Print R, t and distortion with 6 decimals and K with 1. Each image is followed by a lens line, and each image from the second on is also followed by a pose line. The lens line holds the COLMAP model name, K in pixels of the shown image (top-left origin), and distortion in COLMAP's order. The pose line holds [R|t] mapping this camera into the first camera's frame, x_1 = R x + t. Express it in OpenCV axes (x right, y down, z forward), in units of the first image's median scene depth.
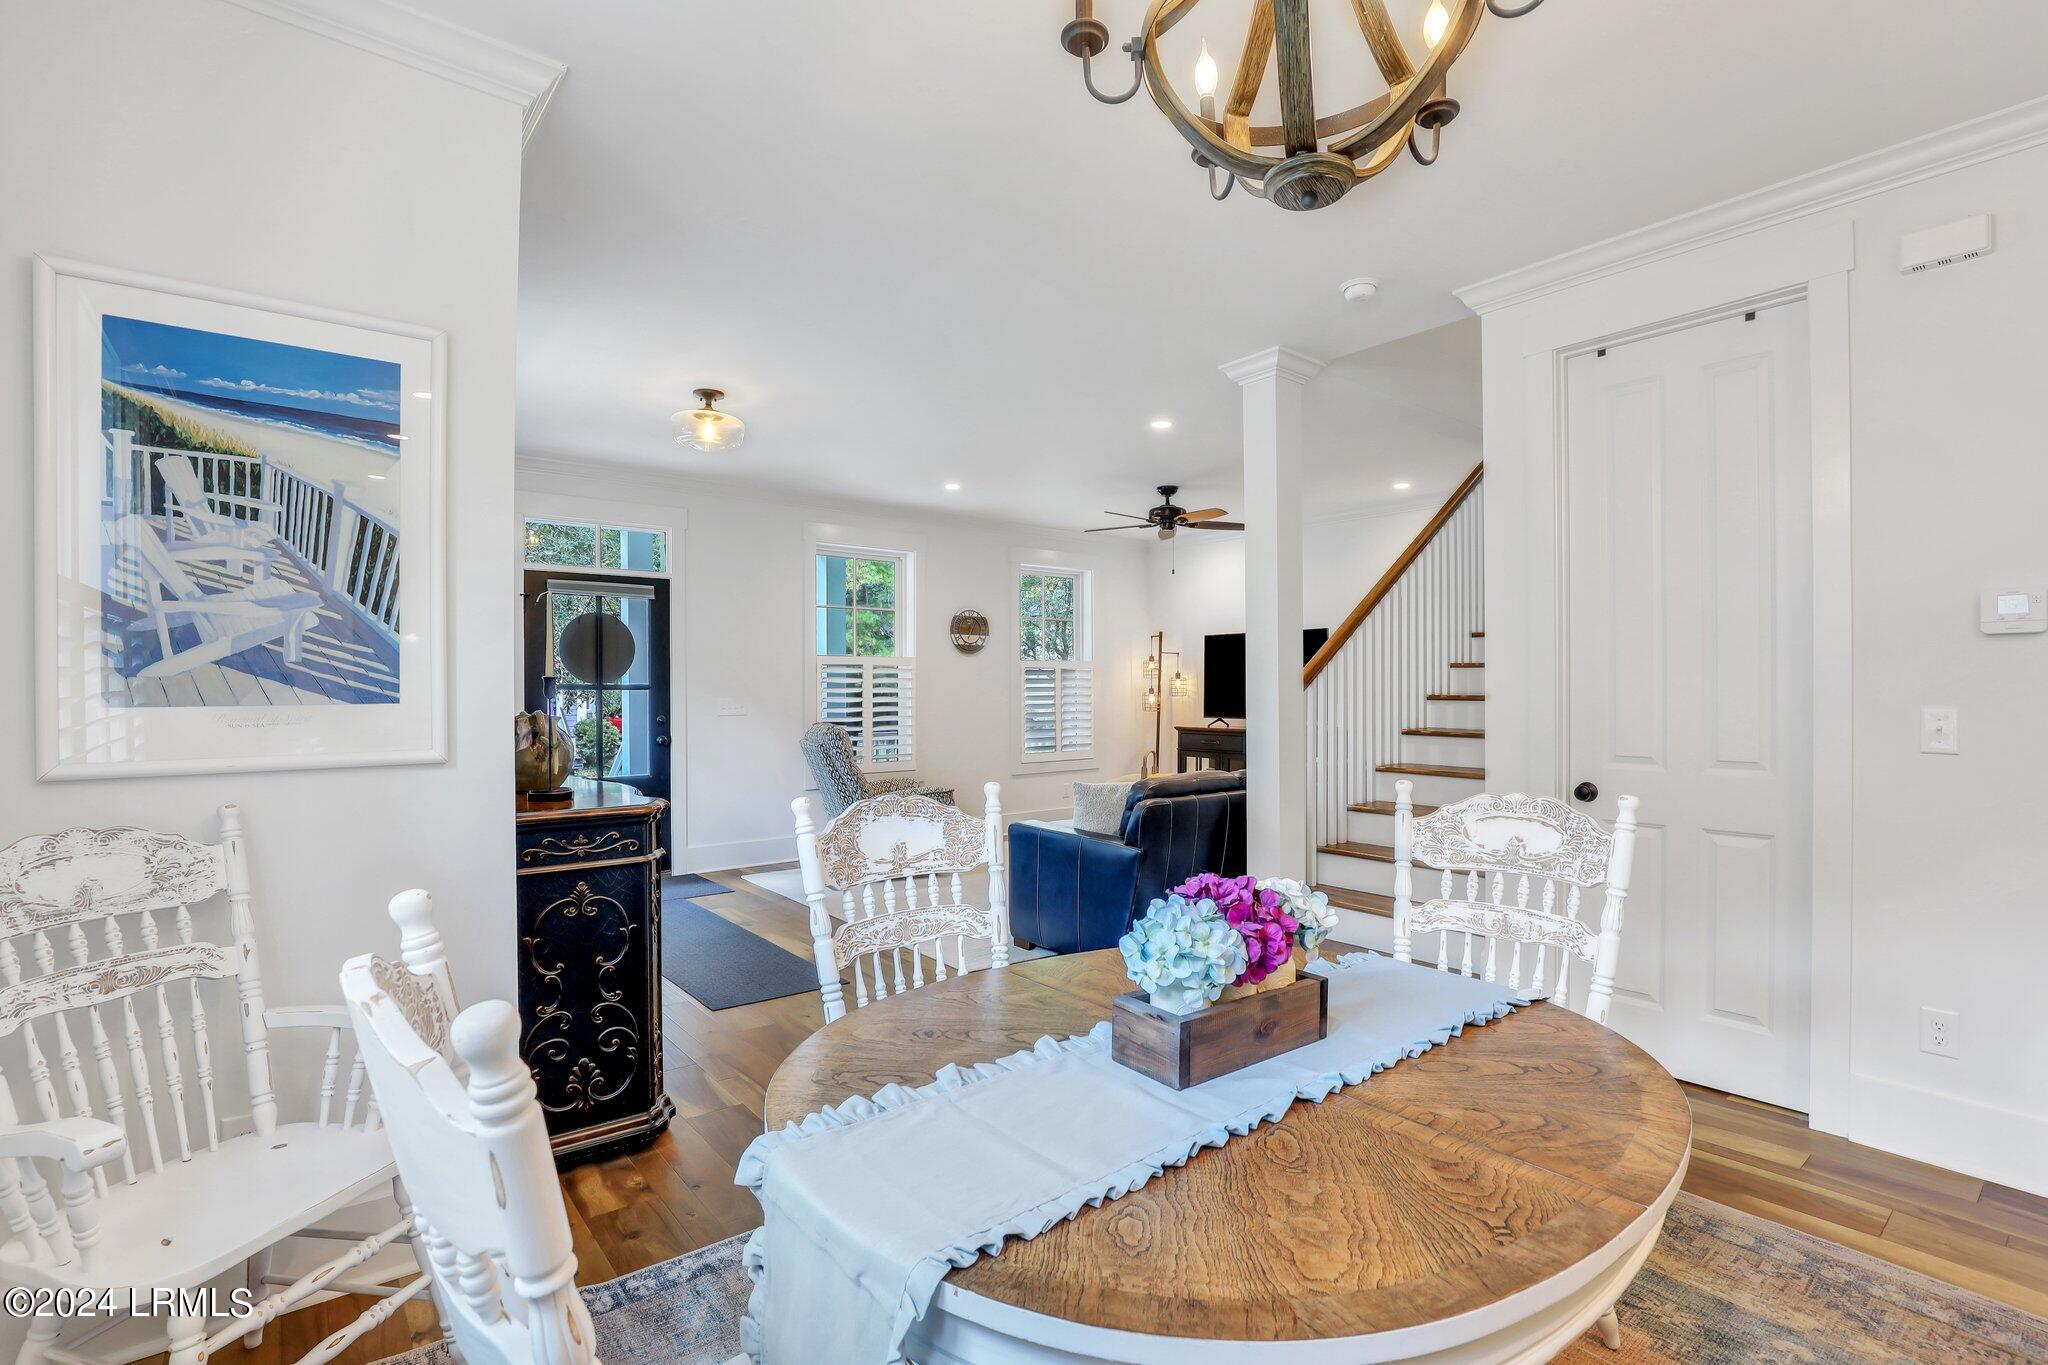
lens RADIAL K [[982.7, 0, 1043.8], [0, 982.7, 681.8], [0, 0, 1]] dist [-0.040407, 0.008965]
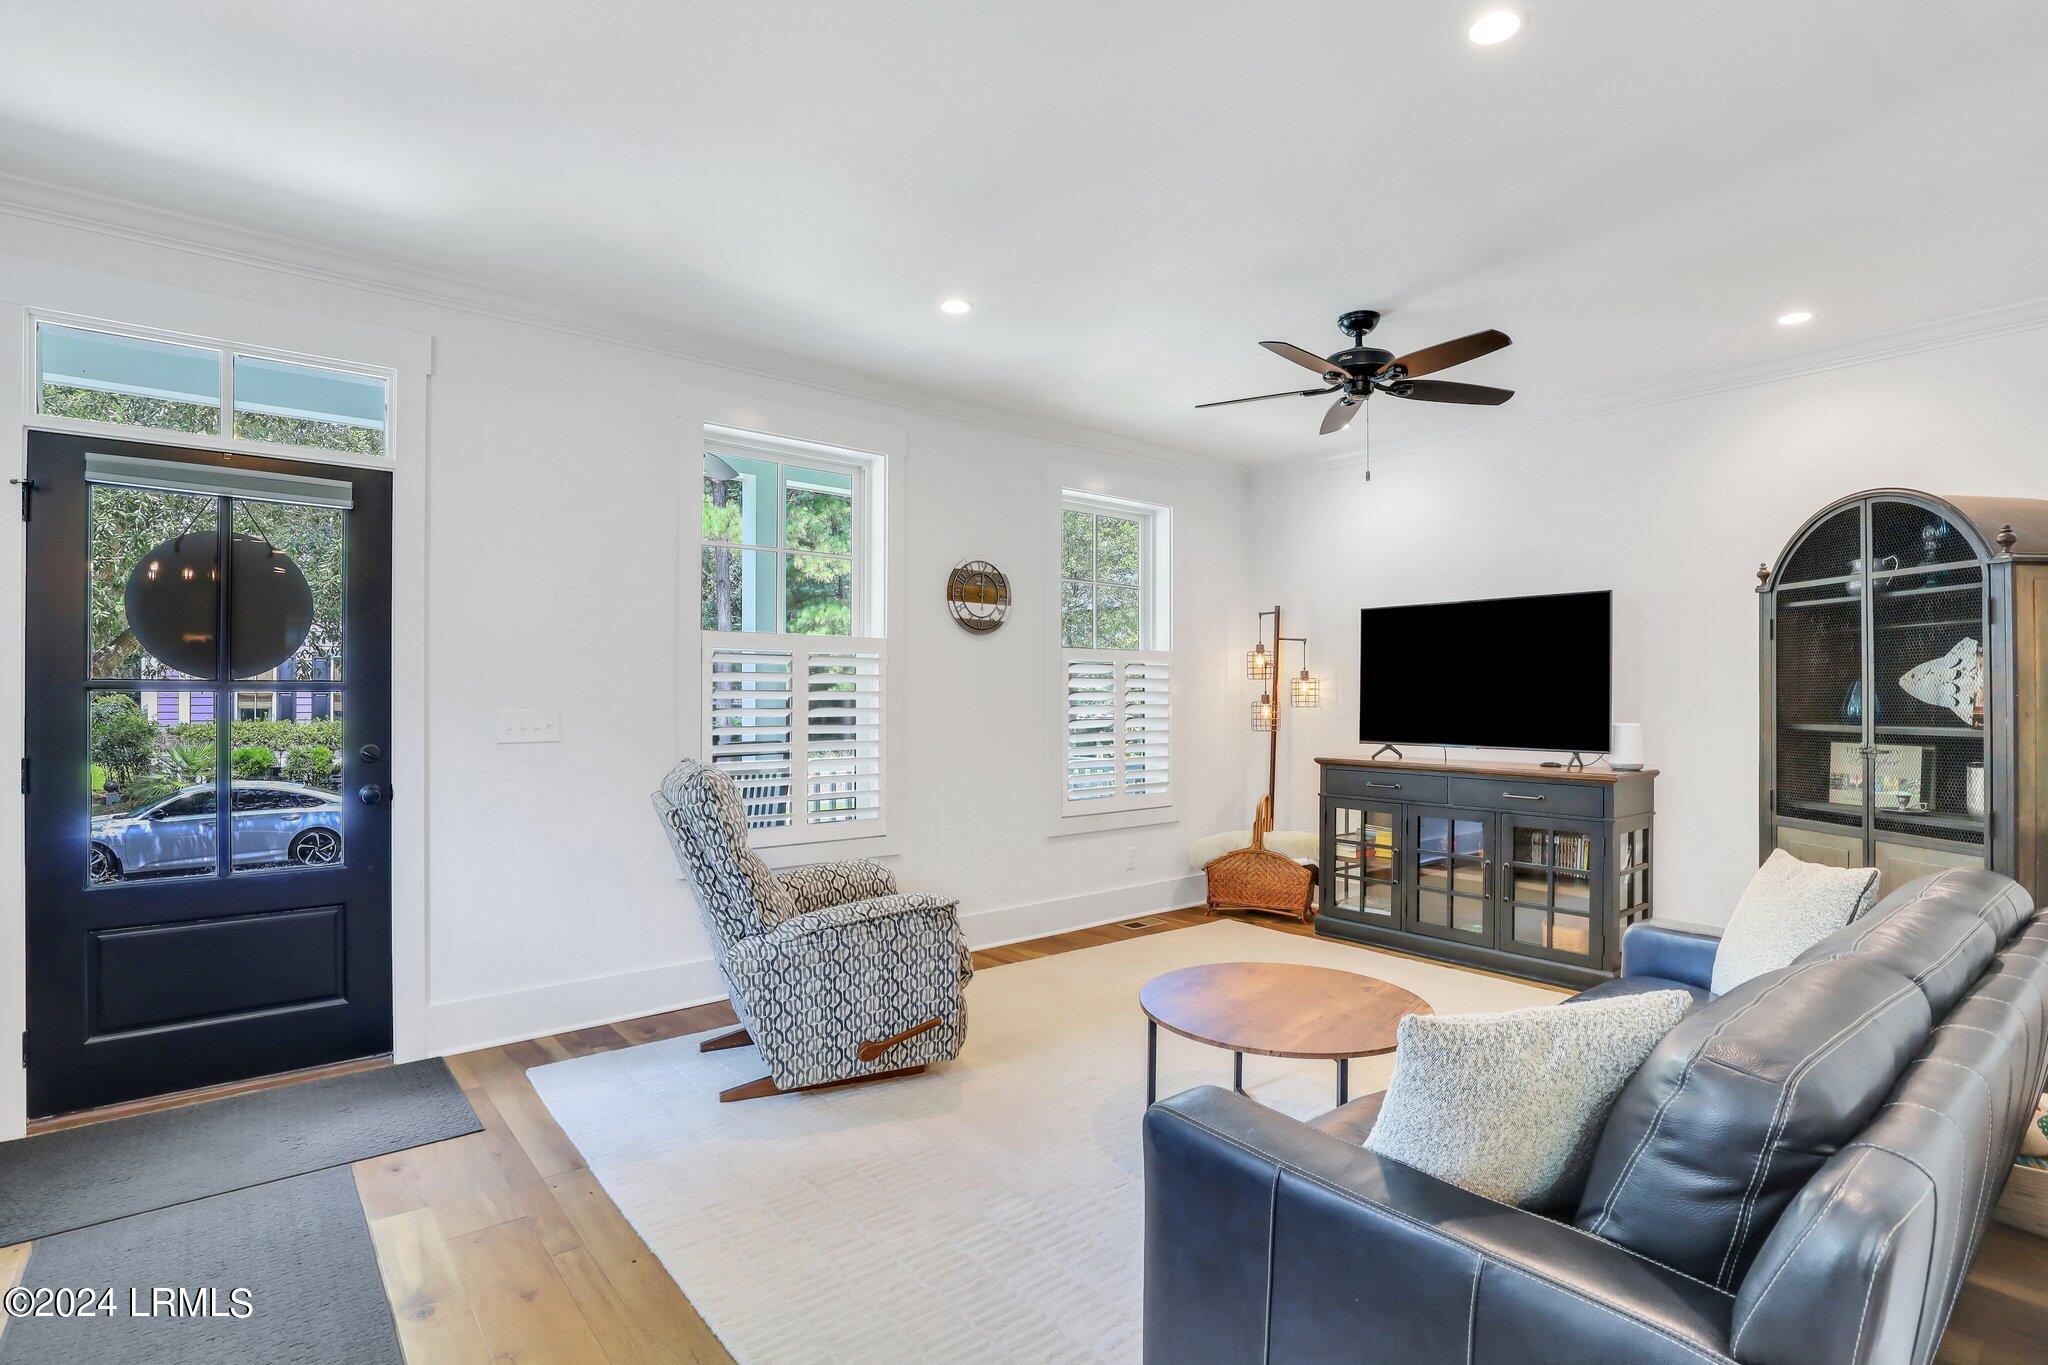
lens RADIAL K [[982.7, 0, 1028.3], [0, 982.7, 695.9], [0, 0, 1]] dist [-0.040407, 0.008965]
pose [[0.999988, 0.004430, -0.002253, -0.055509], [-0.004416, 0.999972, 0.006062, 0.005652], [0.002280, -0.006052, 0.999979, 0.511008]]
